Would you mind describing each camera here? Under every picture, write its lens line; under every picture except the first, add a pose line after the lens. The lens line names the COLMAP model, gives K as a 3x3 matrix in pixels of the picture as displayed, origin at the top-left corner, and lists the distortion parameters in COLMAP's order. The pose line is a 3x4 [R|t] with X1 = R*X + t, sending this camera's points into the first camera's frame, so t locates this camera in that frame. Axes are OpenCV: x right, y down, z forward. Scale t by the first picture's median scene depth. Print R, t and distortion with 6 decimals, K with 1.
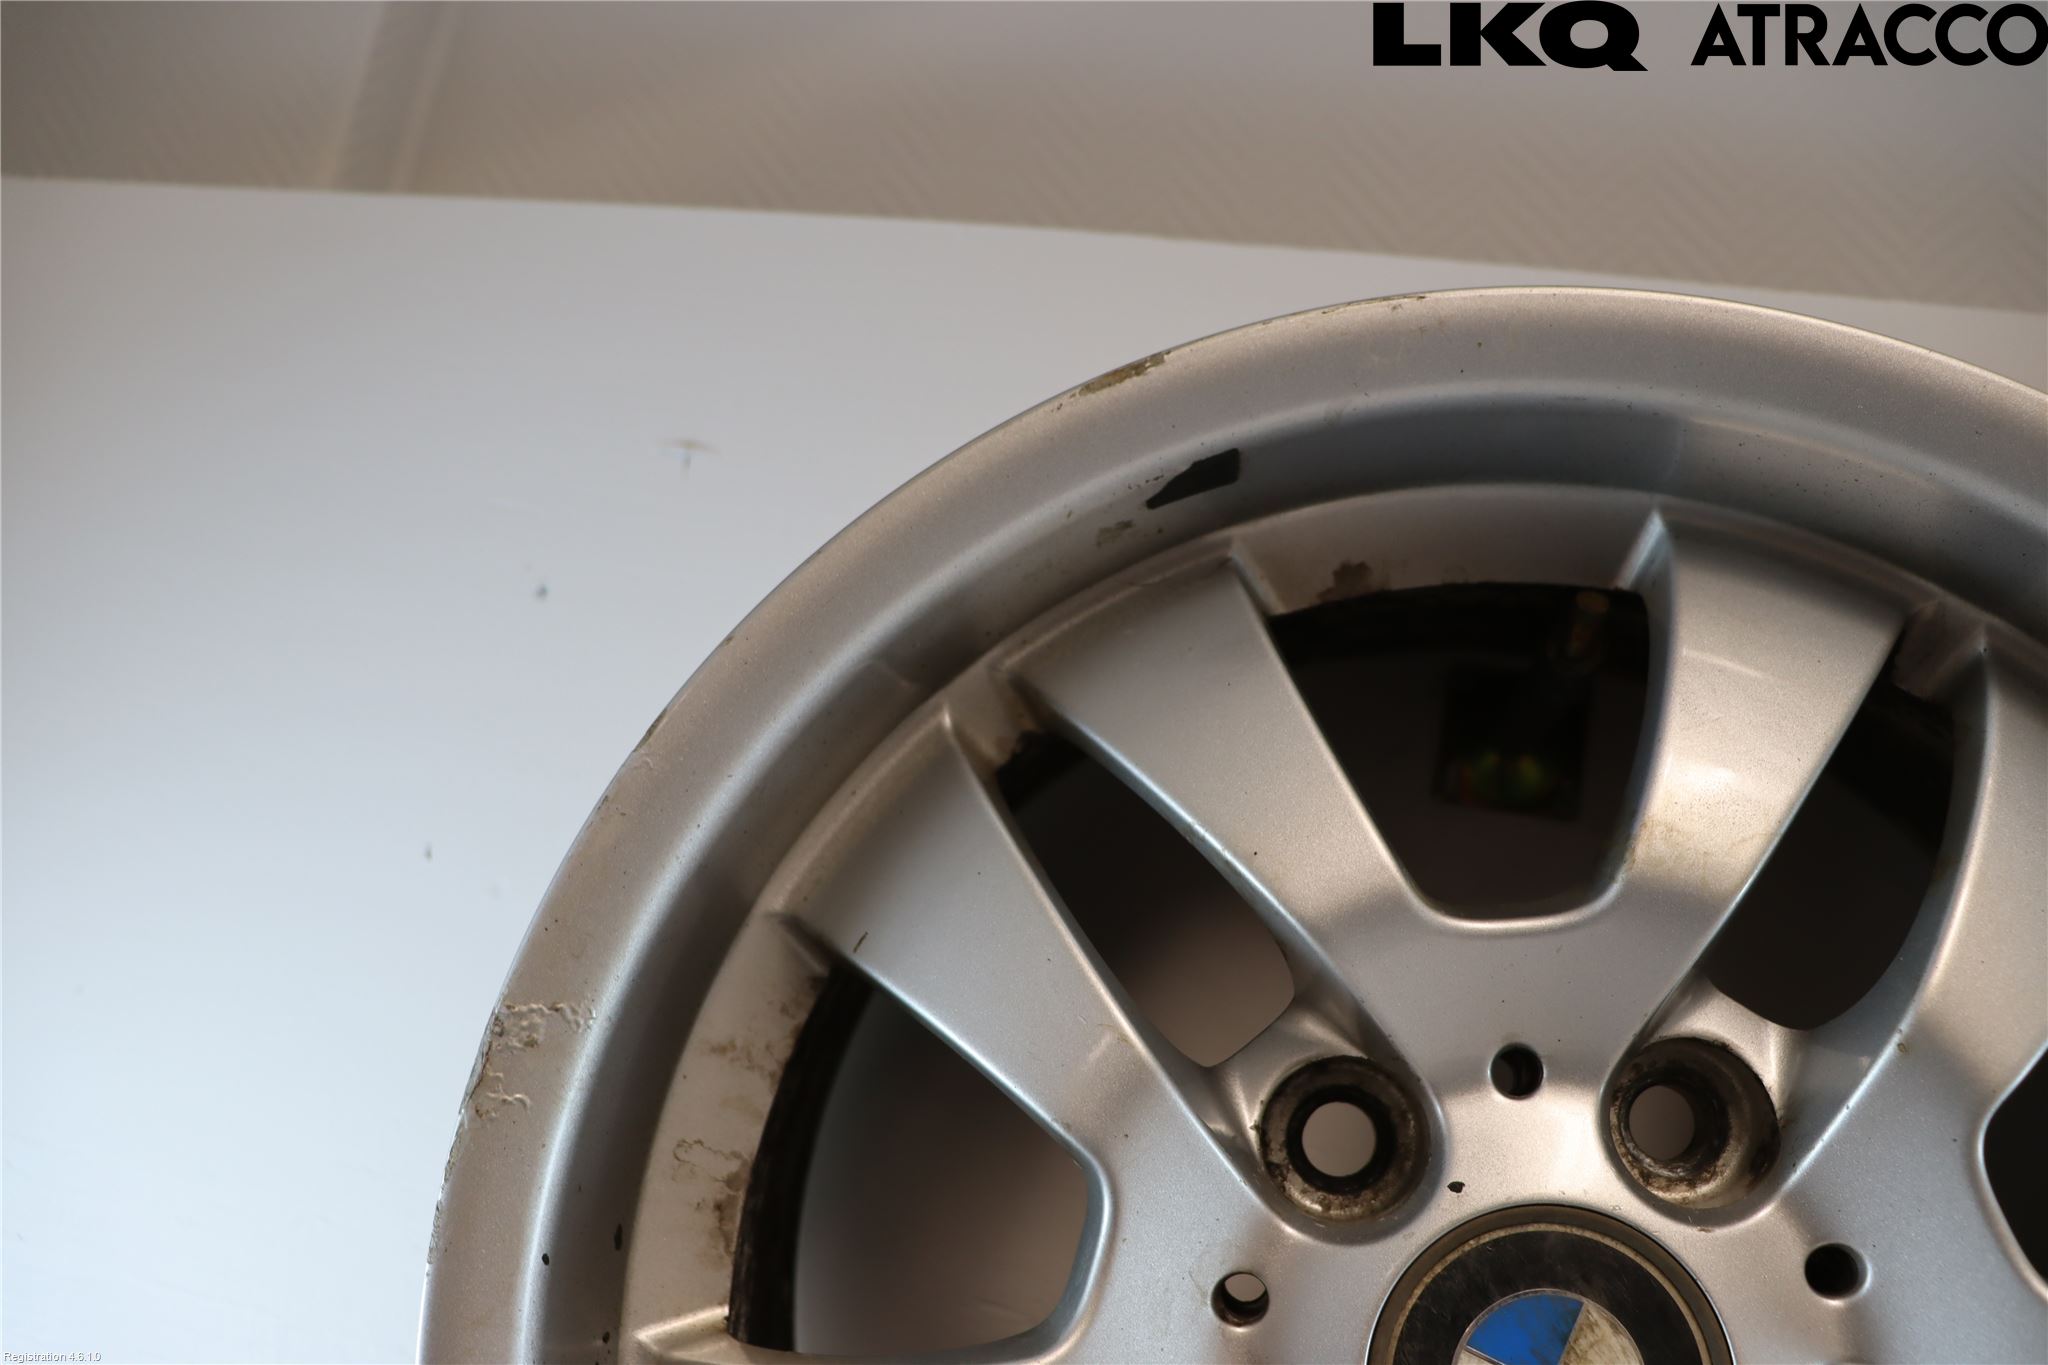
lens RADIAL K [[1692.6, 0, 1032.6], [0, 1692.6, 697.9], [0, 0, 1]] dist [-0.177195, 0.142212]
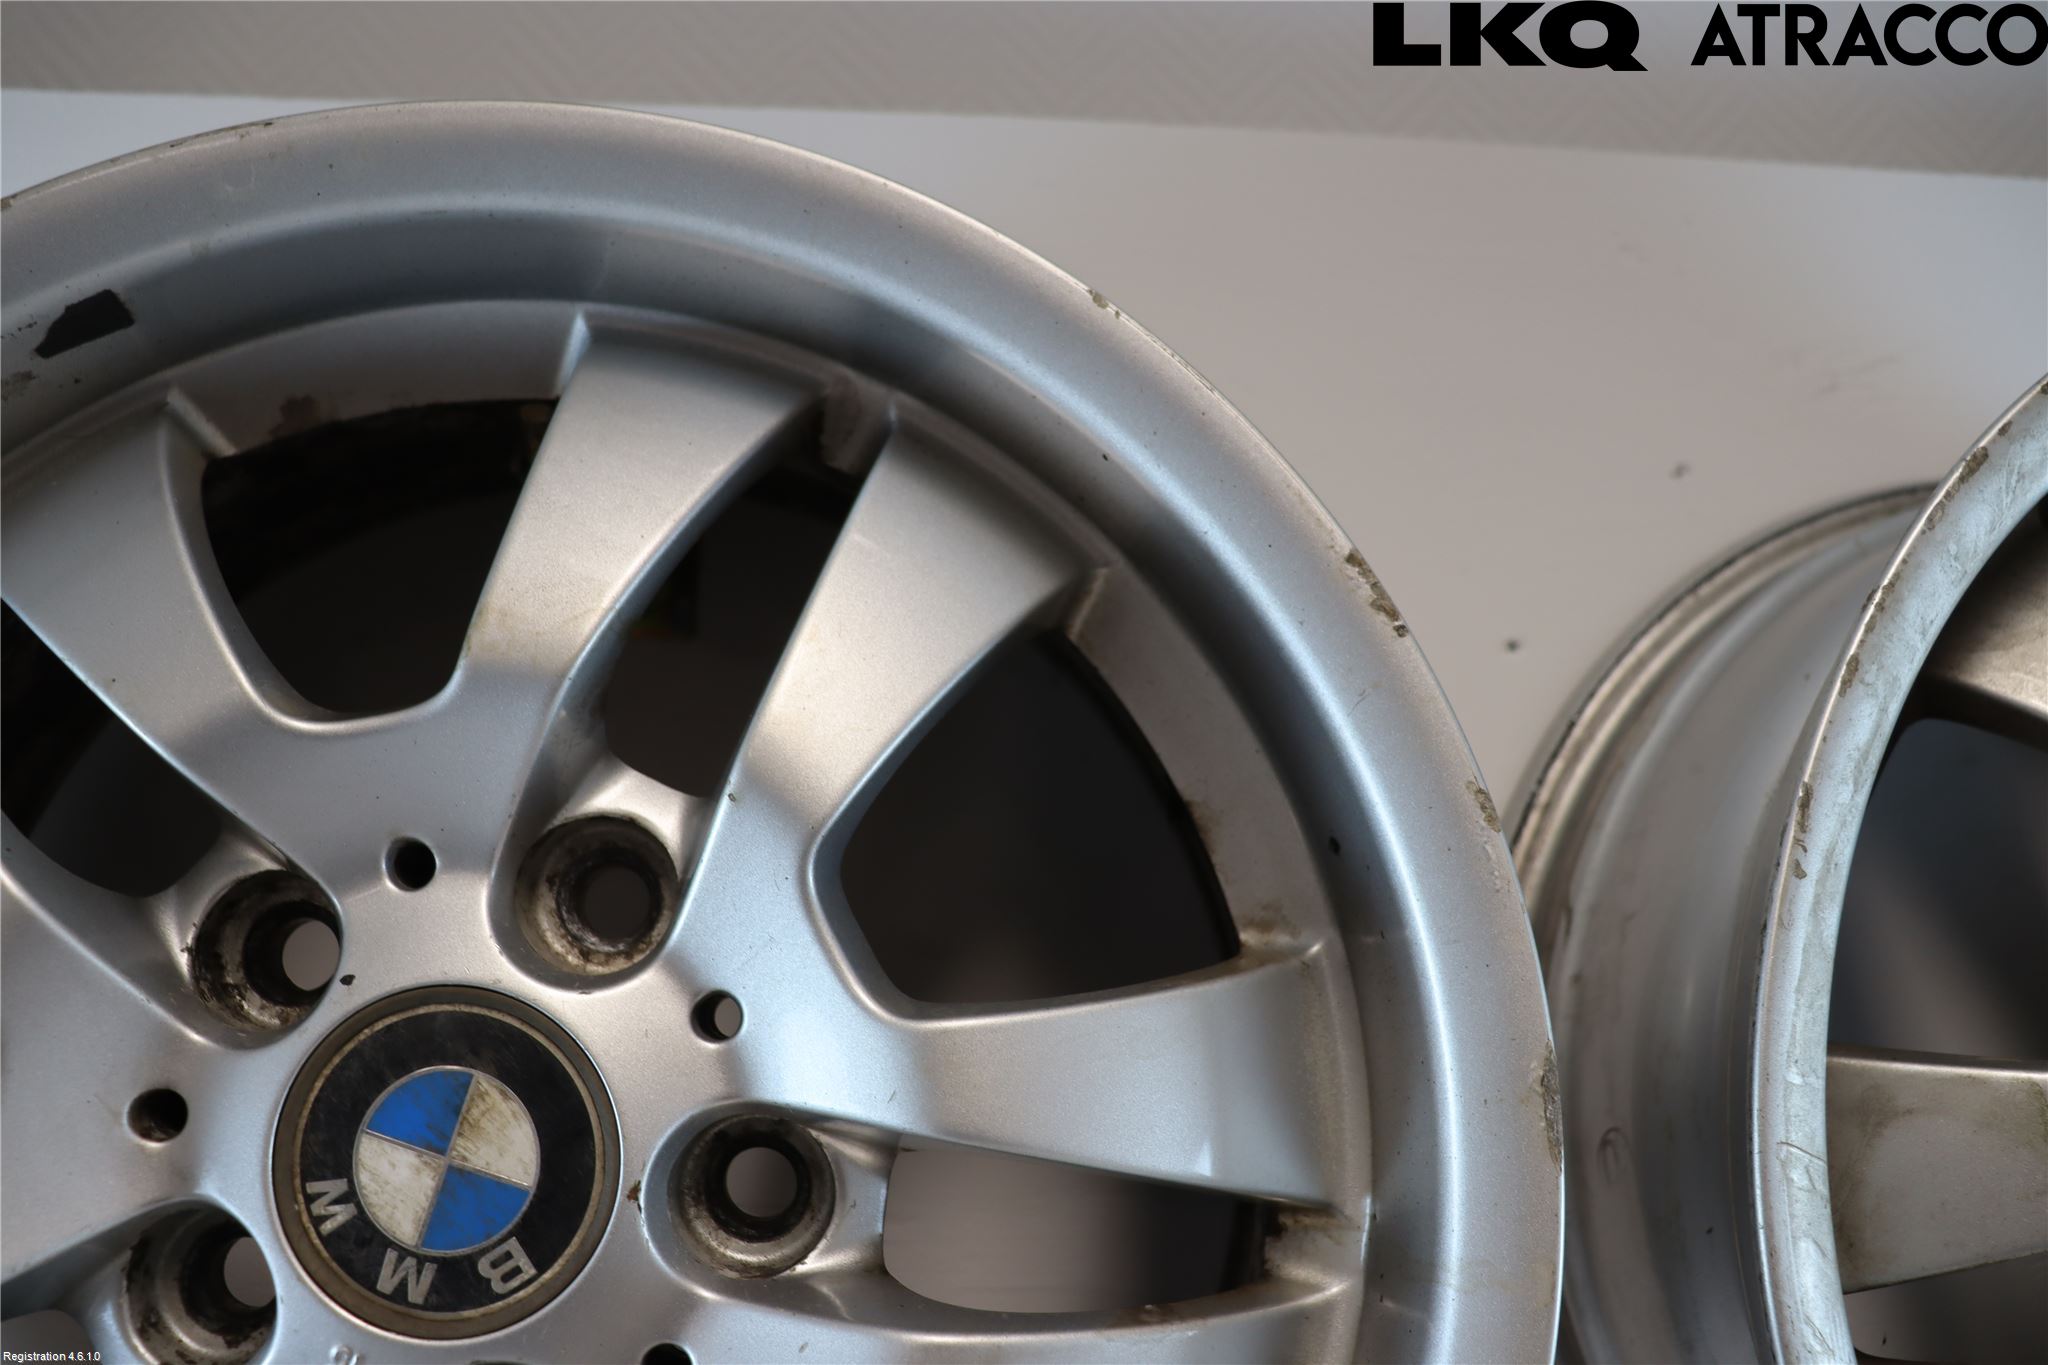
lens RADIAL K [[1692.6, 0, 1027.2], [0, 1692.6, 687.9], [0, 0, 1]] dist [-0.177195, 0.142212]
pose [[0.961490, -0.109070, 0.252272, 0.386704], [0.093065, 0.992864, 0.074566, 0.069081], [-0.258604, -0.048217, 0.964779, -0.088251]]
